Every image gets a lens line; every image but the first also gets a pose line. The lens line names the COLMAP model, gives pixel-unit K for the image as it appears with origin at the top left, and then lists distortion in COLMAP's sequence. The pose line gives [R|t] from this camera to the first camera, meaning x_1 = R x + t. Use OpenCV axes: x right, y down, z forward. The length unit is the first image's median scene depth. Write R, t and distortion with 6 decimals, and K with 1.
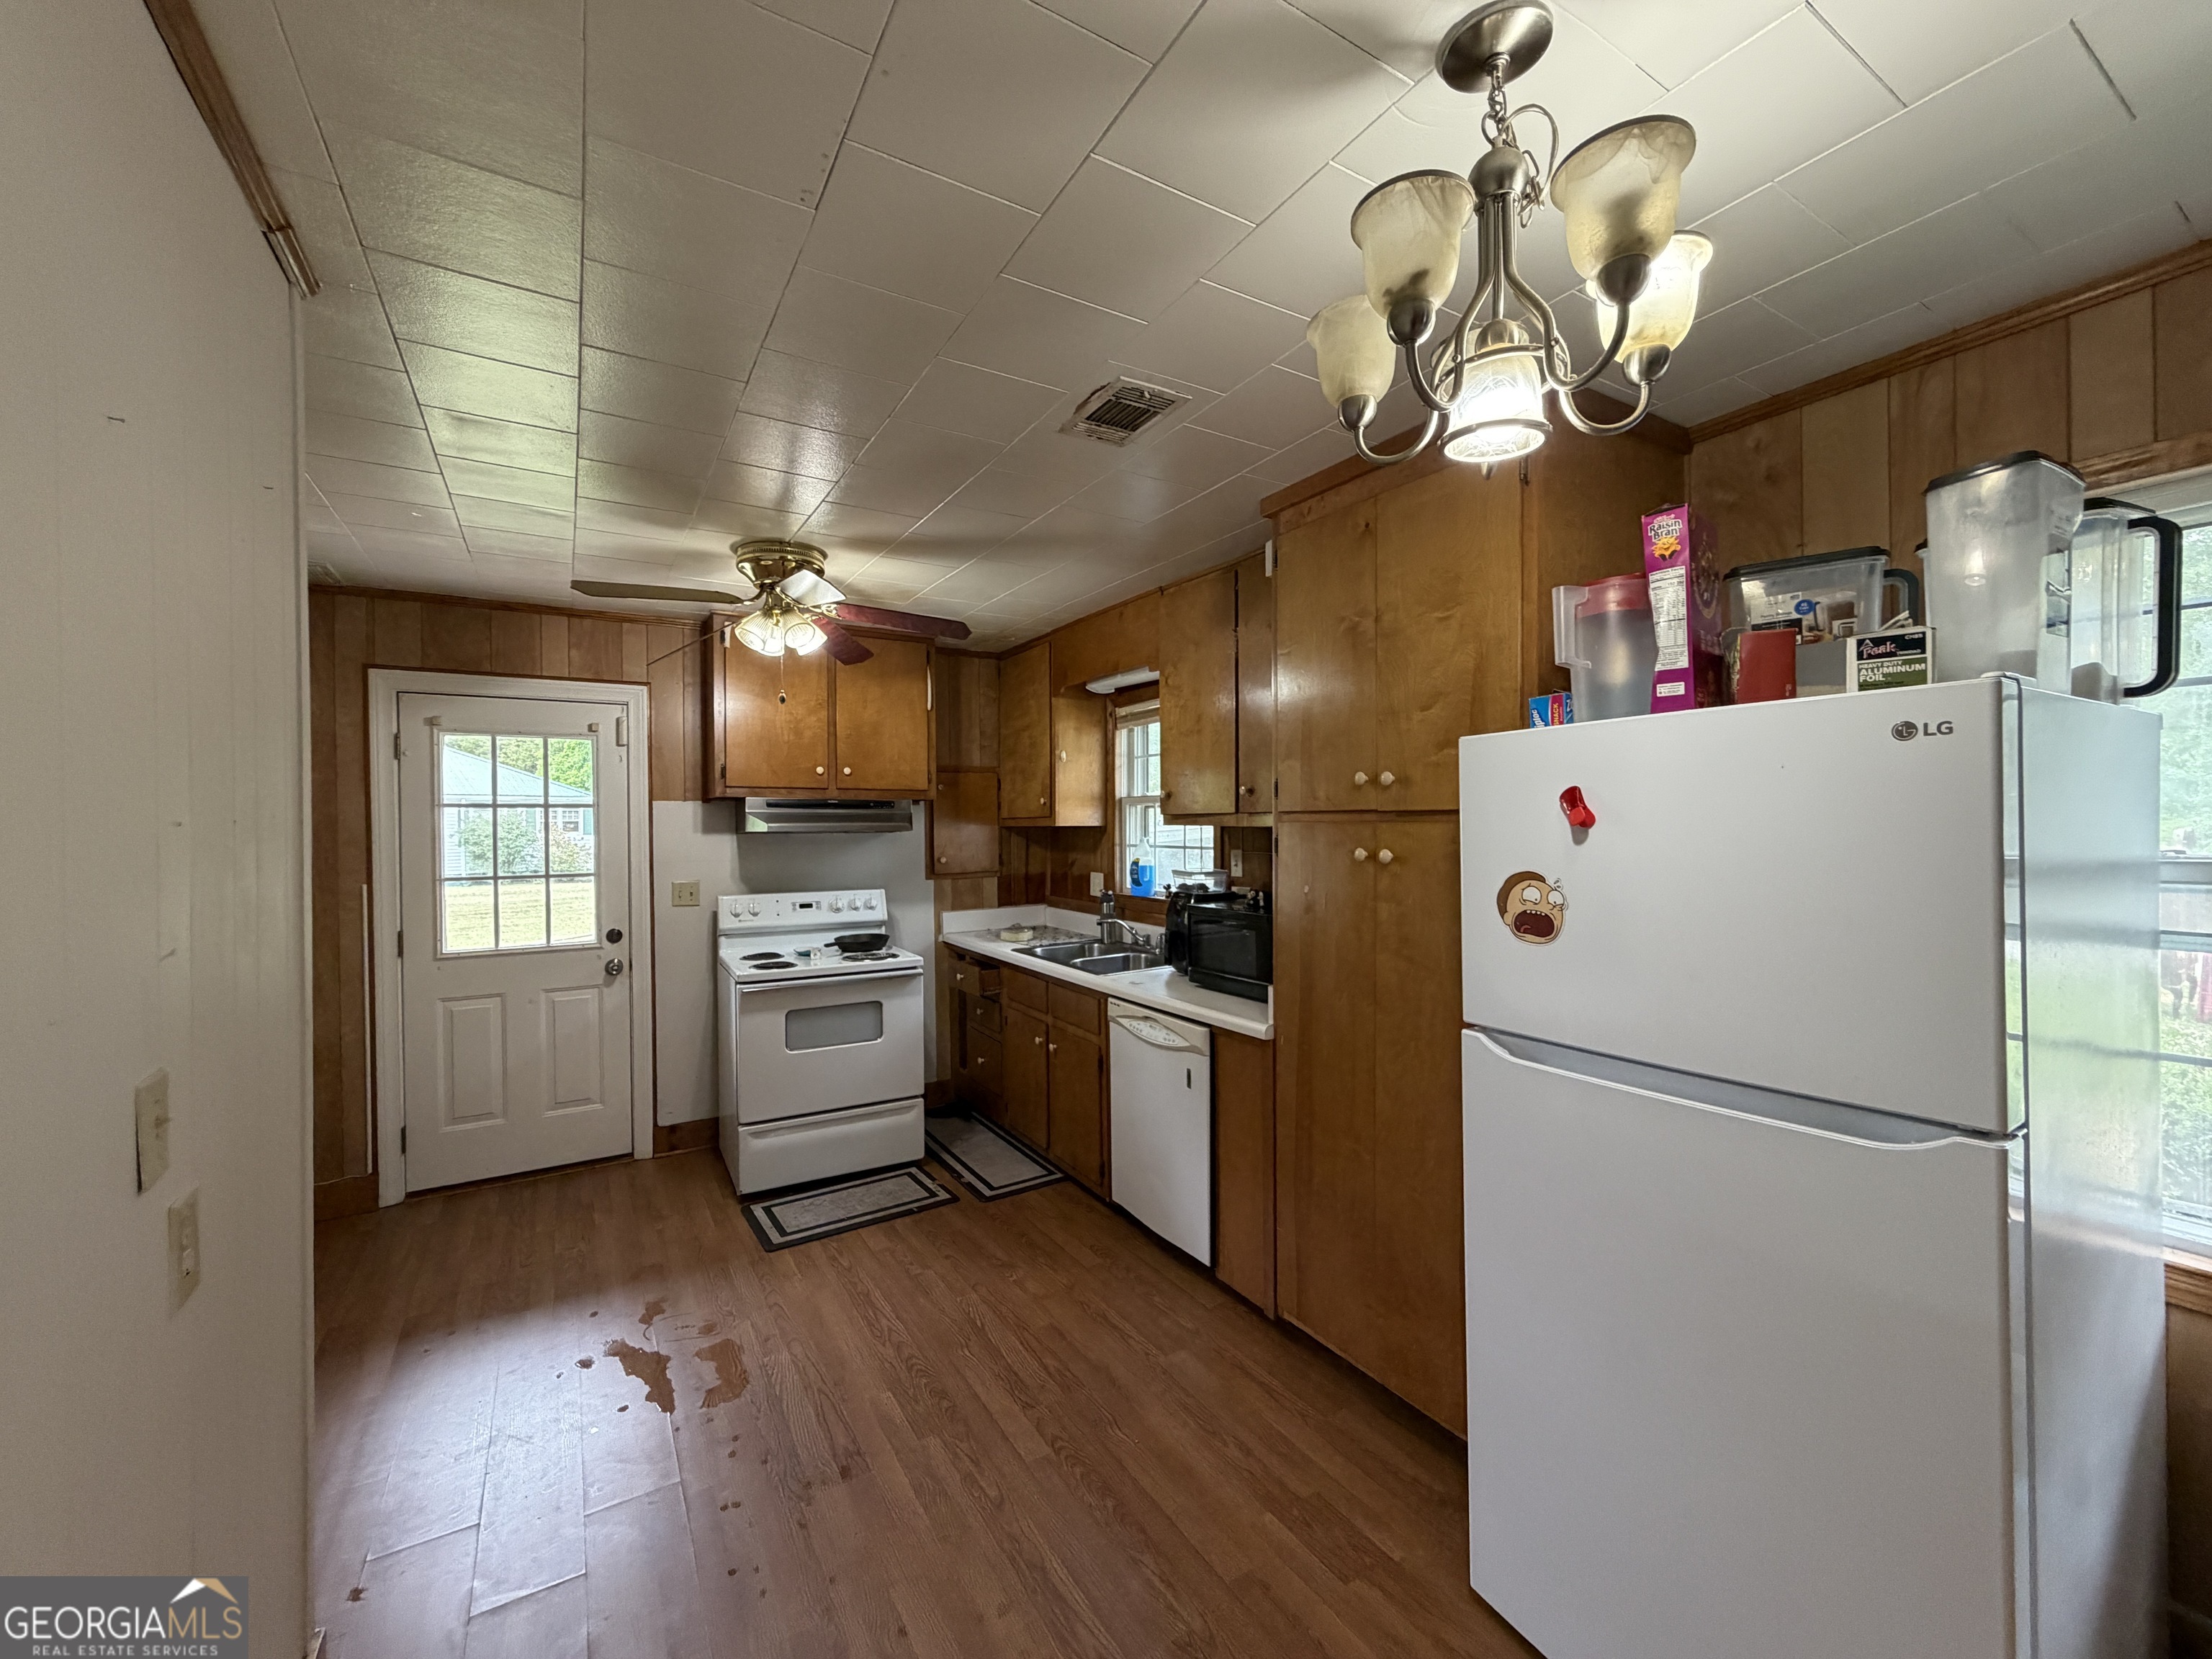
lens RADIAL K [[881.8, 0, 1101.9], [0, 881.8, 826.8], [0, 0, 1]] dist [-0.001149, -0.000778]
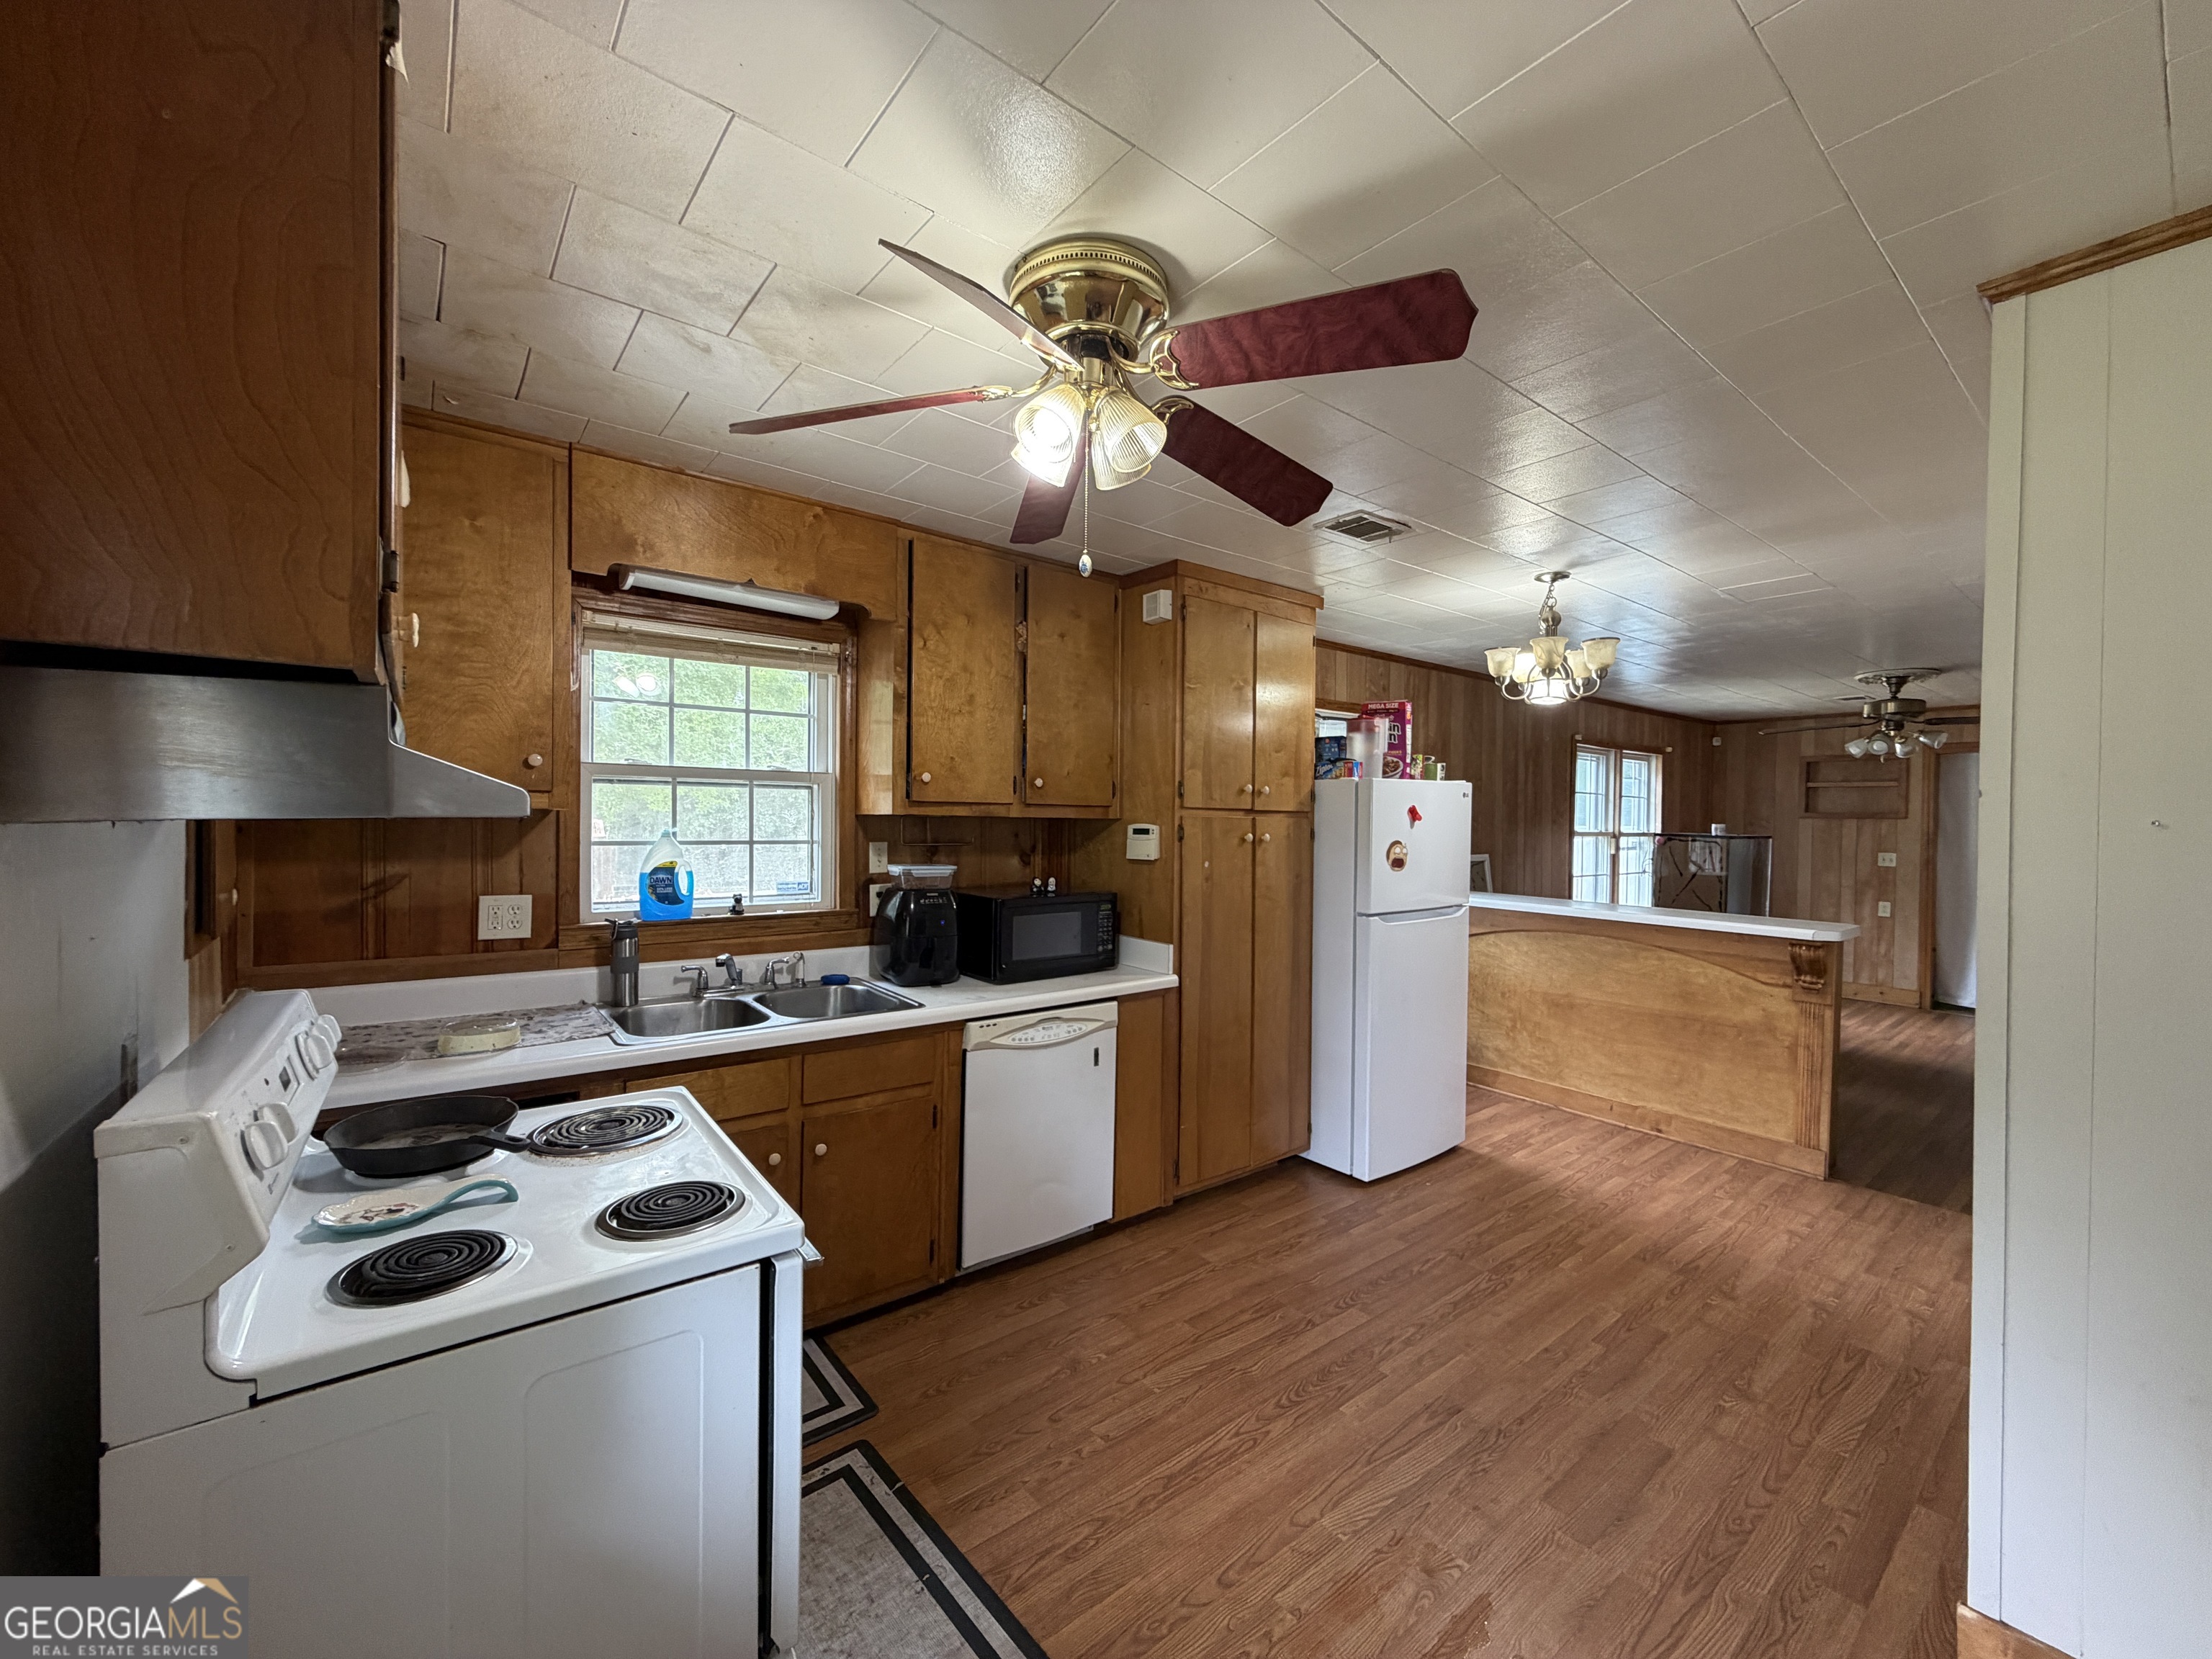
lens RADIAL K [[881.8, 0, 1095.1], [0, 881.8, 828.7], [0, 0, 1]] dist [-0.001149, -0.000778]
pose [[-0.119823, -0.003693, 0.992788, -0.958542], [-0.007145, 0.999970, 0.002857, 0.010592], [-0.992770, -0.006751, -0.119846, 1.148039]]
